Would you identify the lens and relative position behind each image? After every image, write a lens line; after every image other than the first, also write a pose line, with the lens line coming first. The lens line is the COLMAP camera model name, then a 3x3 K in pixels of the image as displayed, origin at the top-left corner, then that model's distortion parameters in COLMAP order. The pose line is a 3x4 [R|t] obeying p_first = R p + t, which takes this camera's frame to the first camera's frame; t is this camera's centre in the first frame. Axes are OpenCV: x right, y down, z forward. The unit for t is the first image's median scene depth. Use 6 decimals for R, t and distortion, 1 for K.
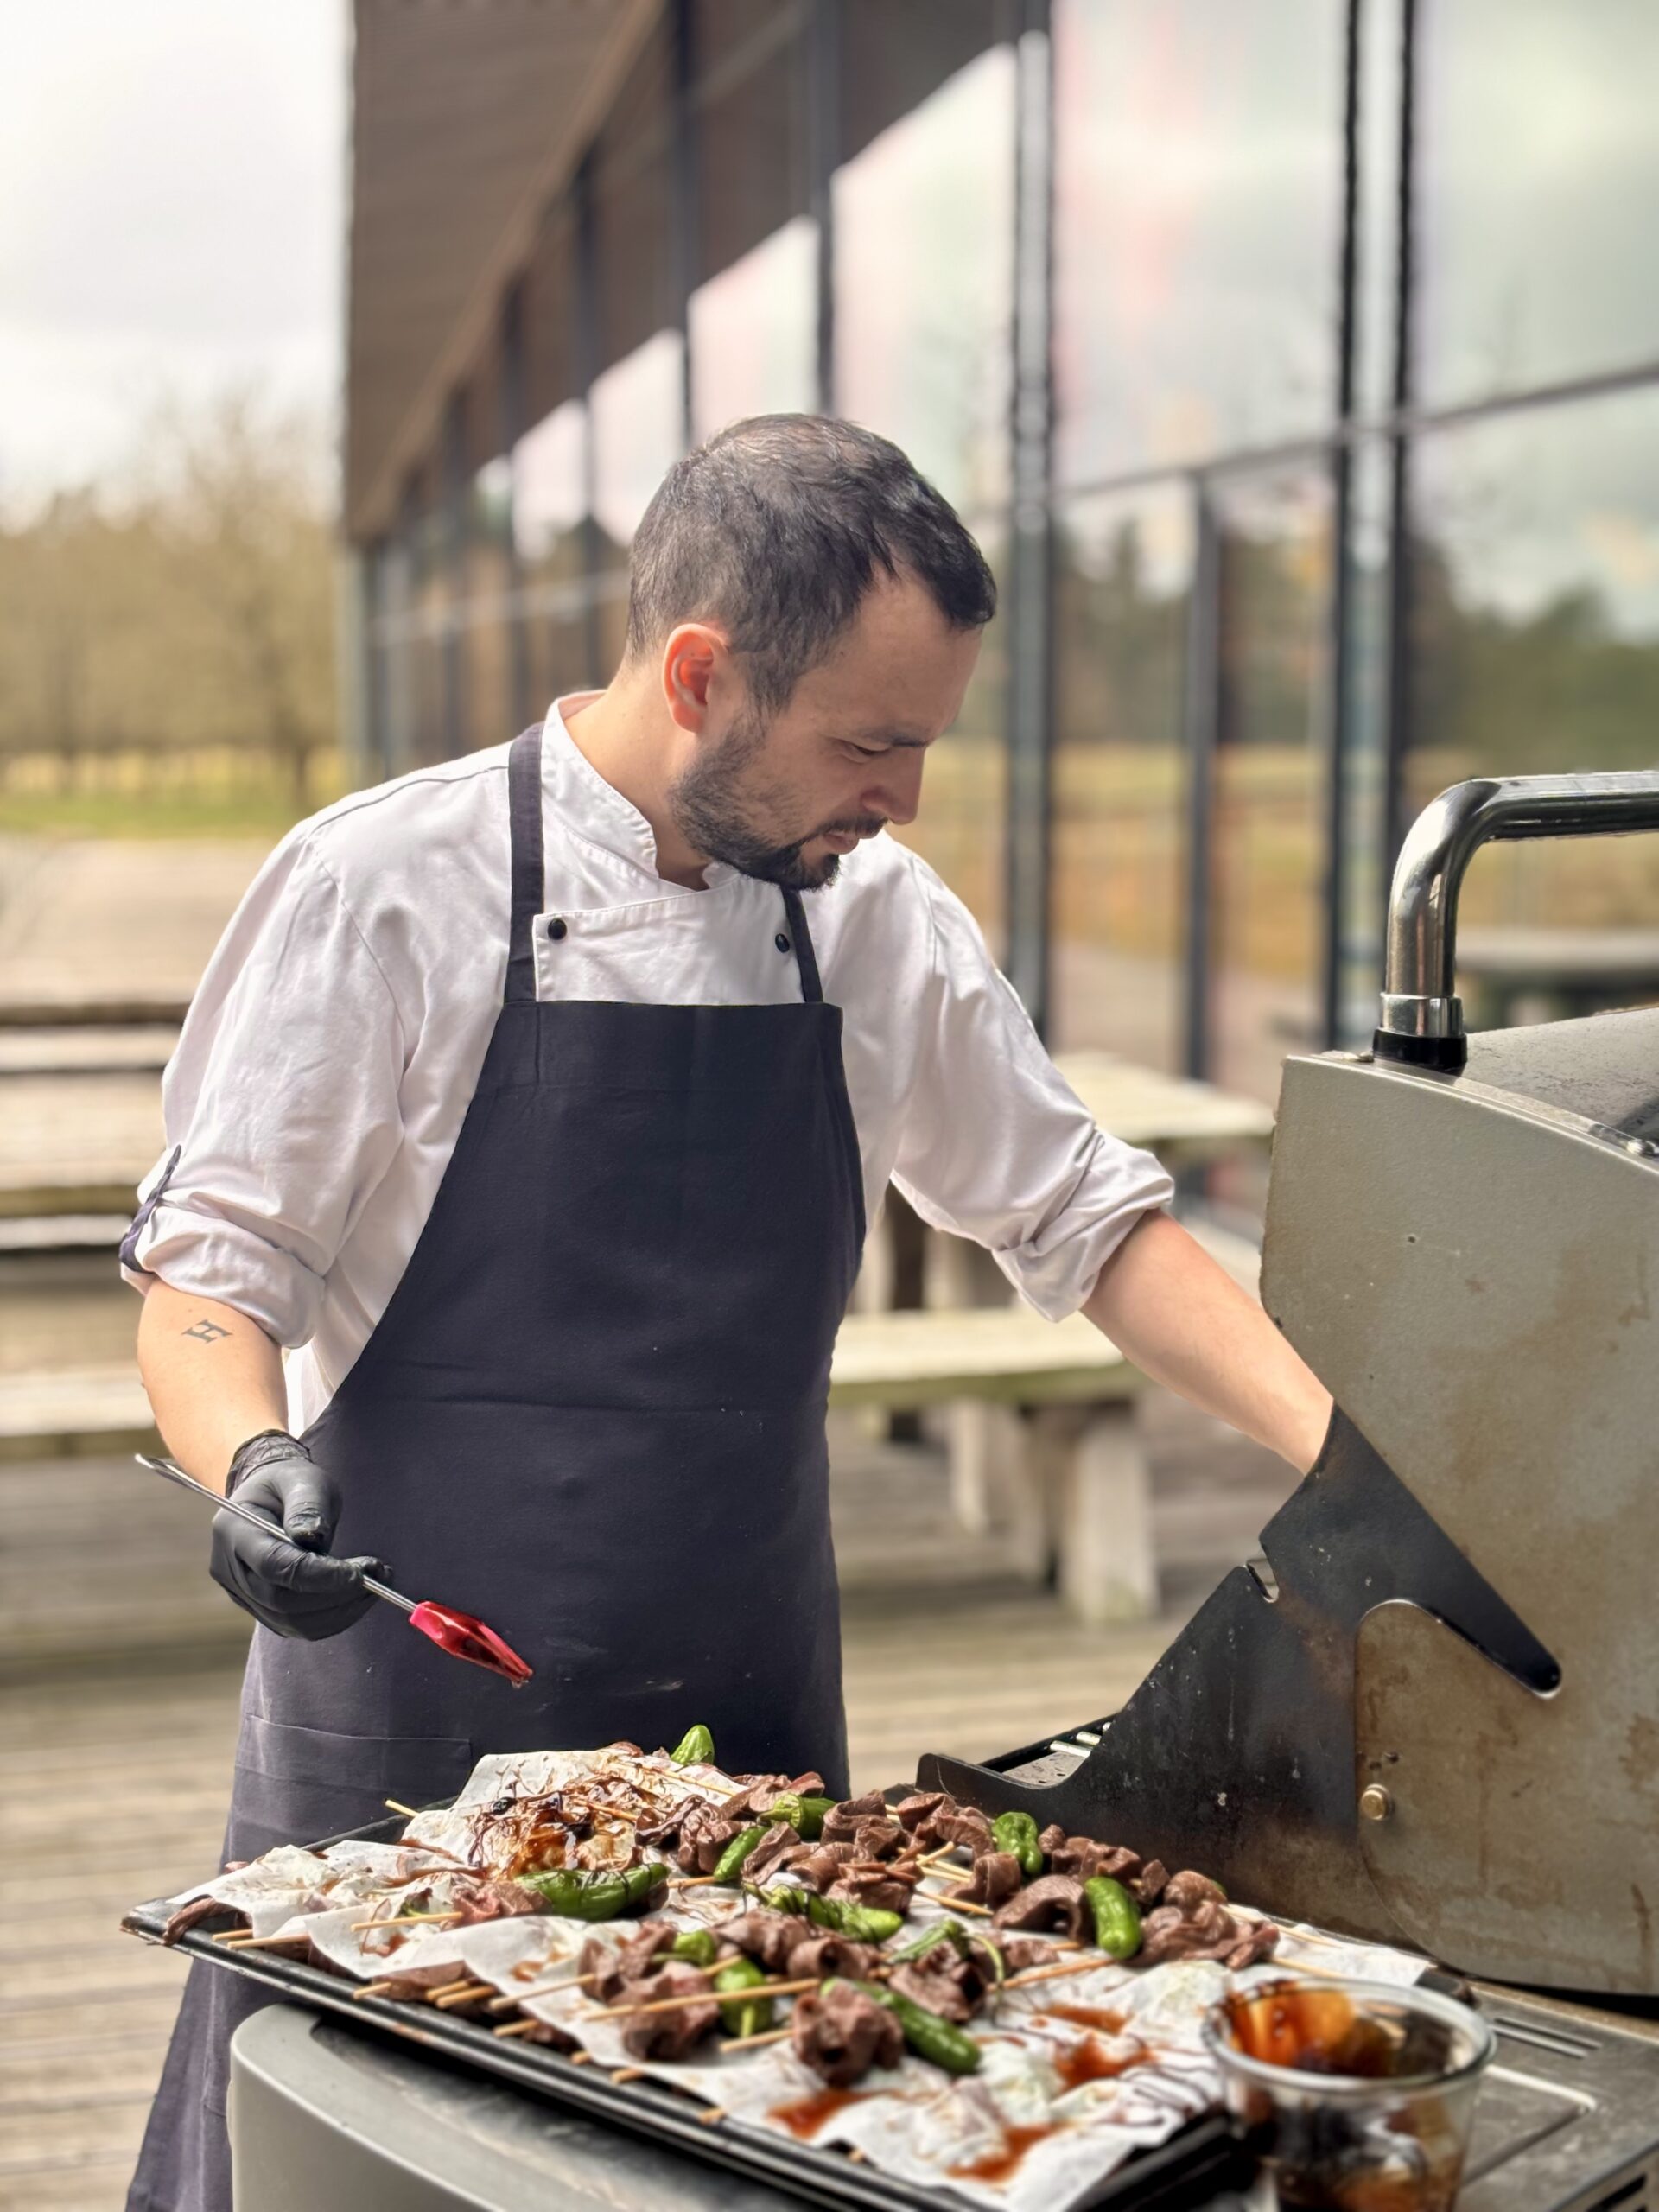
lens RADIAL K [[3380.3, 0, 829.5], [0, 3380.3, 1106.0], [0, 0, 1]] dist [0.323535, -1.366897]
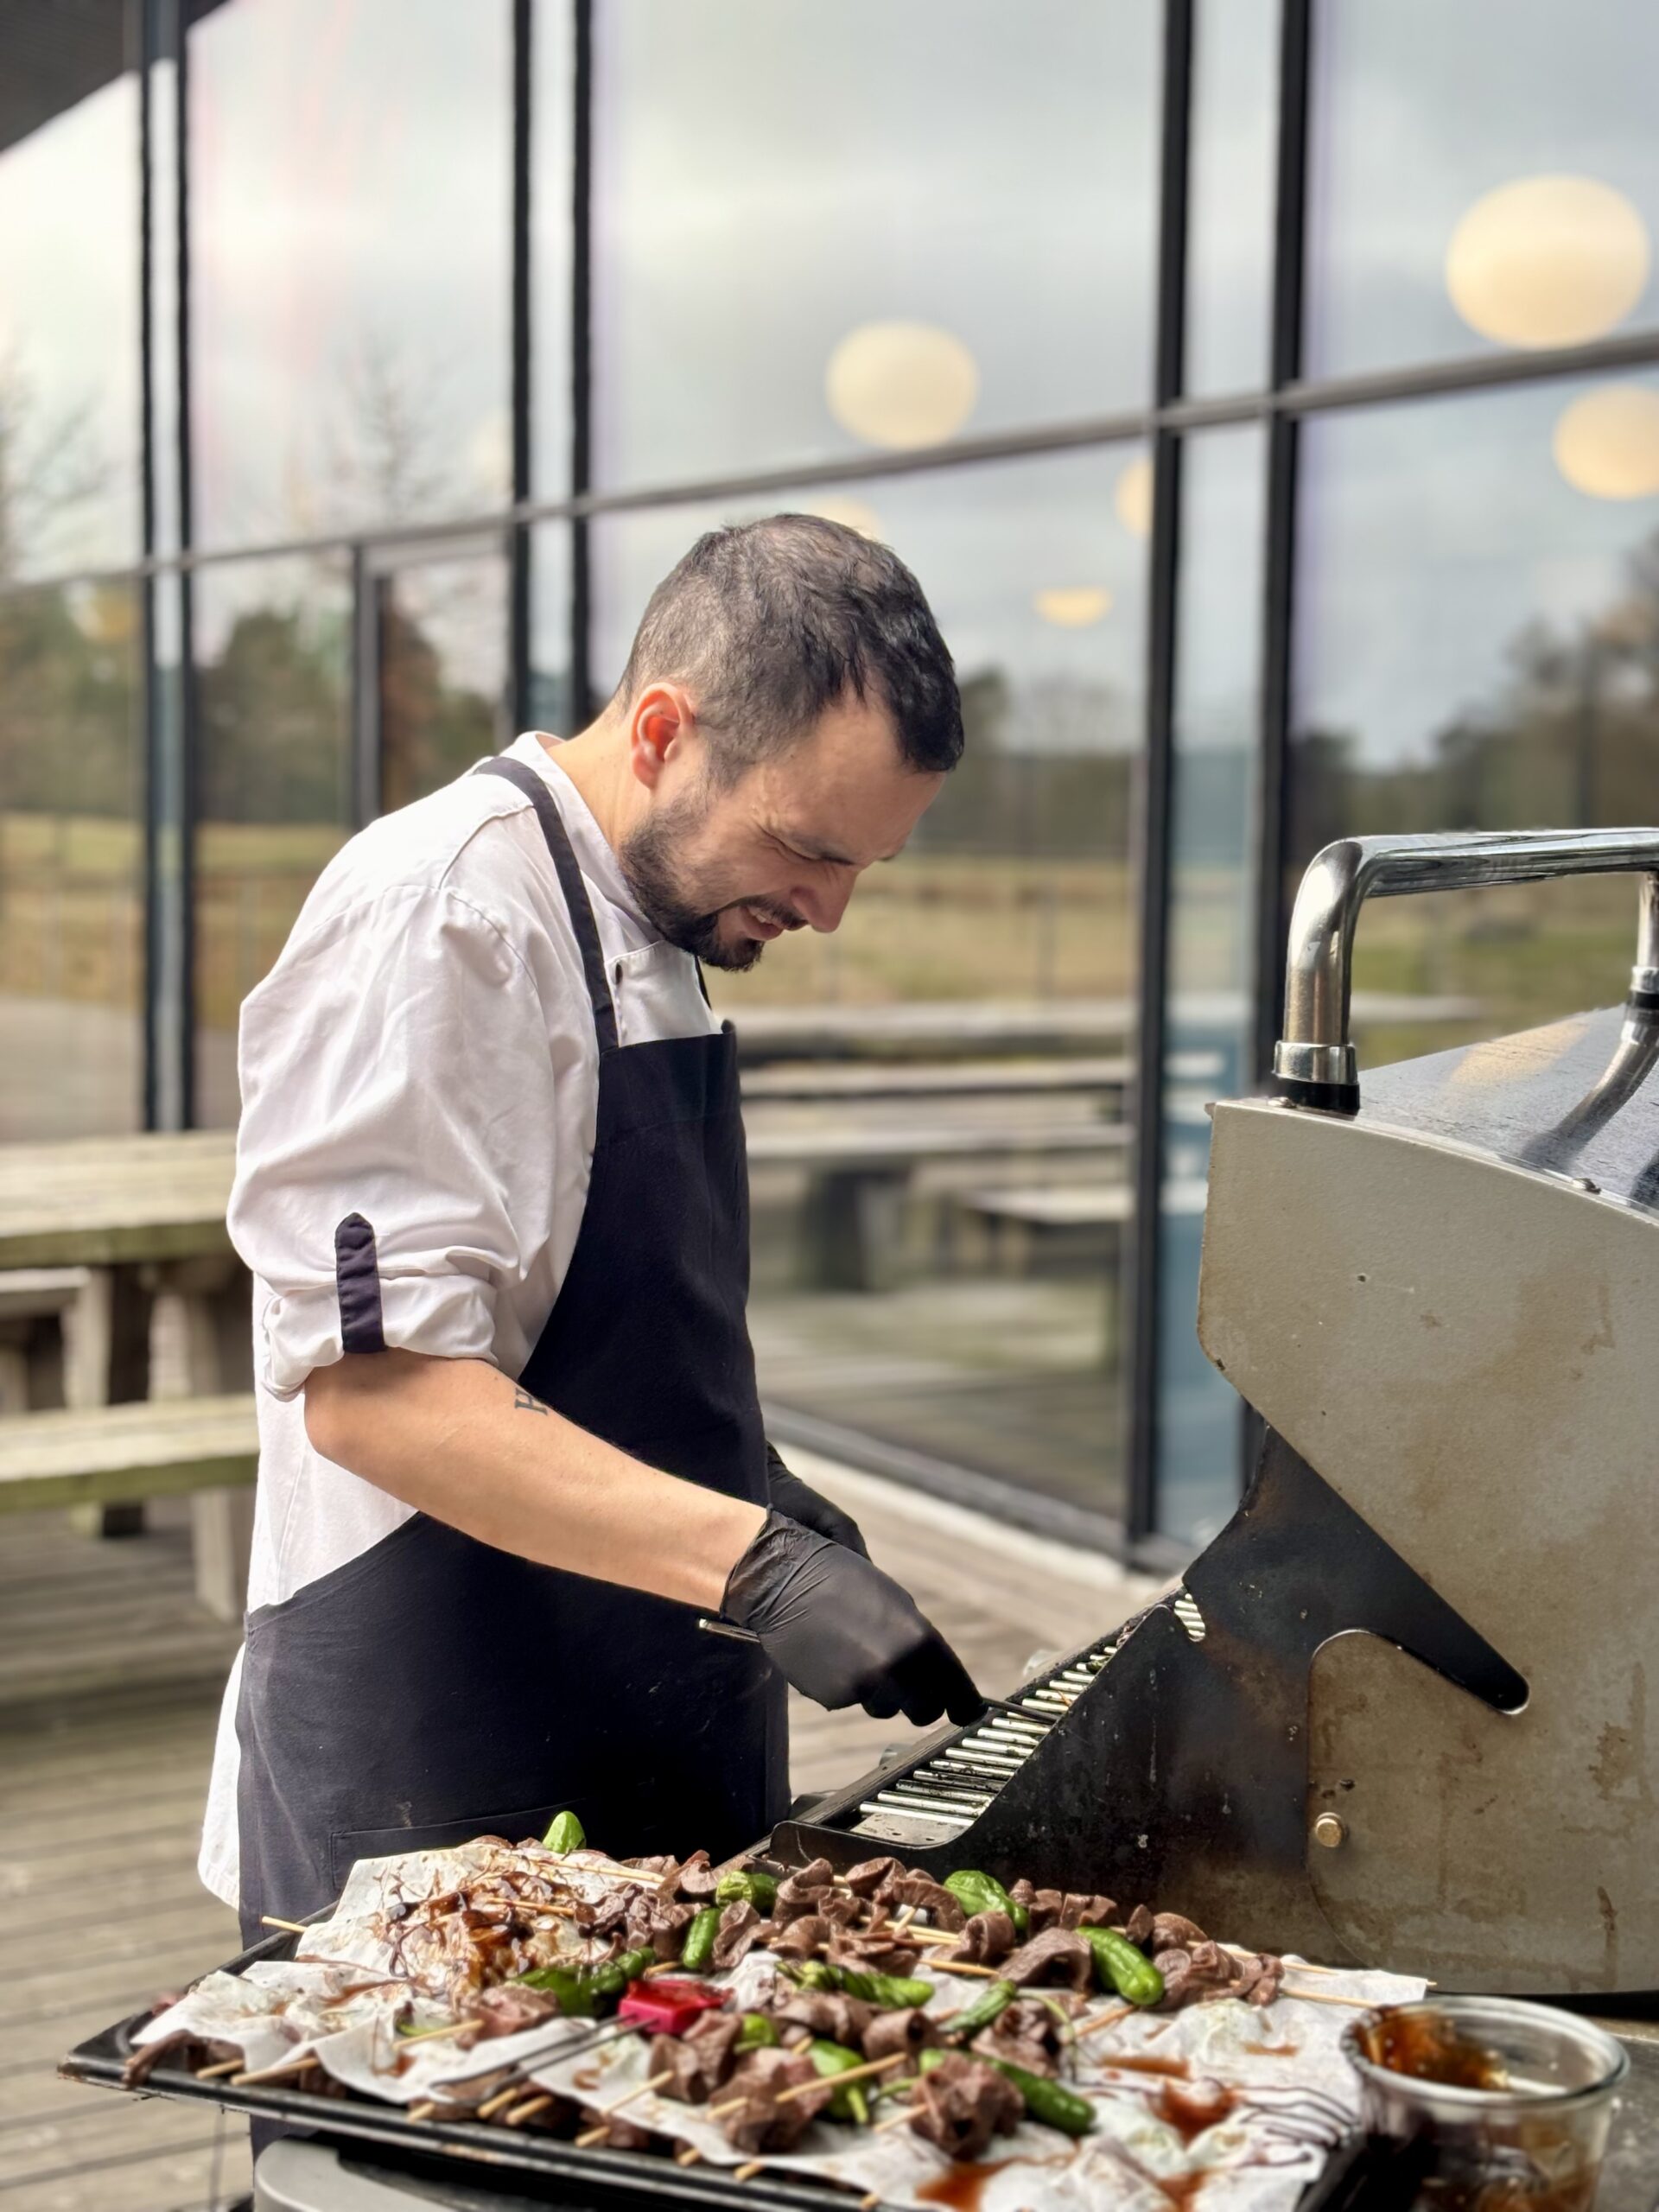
lens RADIAL K [[3356.6, 0, 827.1], [0, 3356.6, 1065.2], [0, 0, 1]] dist [0.331484, -1.347231]
pose [[0.953772, -0.009794, 0.300370, -0.292642], [0.020275, 0.999289, -0.031796, 0.003744], [-0.299845, 0.036416, 0.953293, 0.064545]]
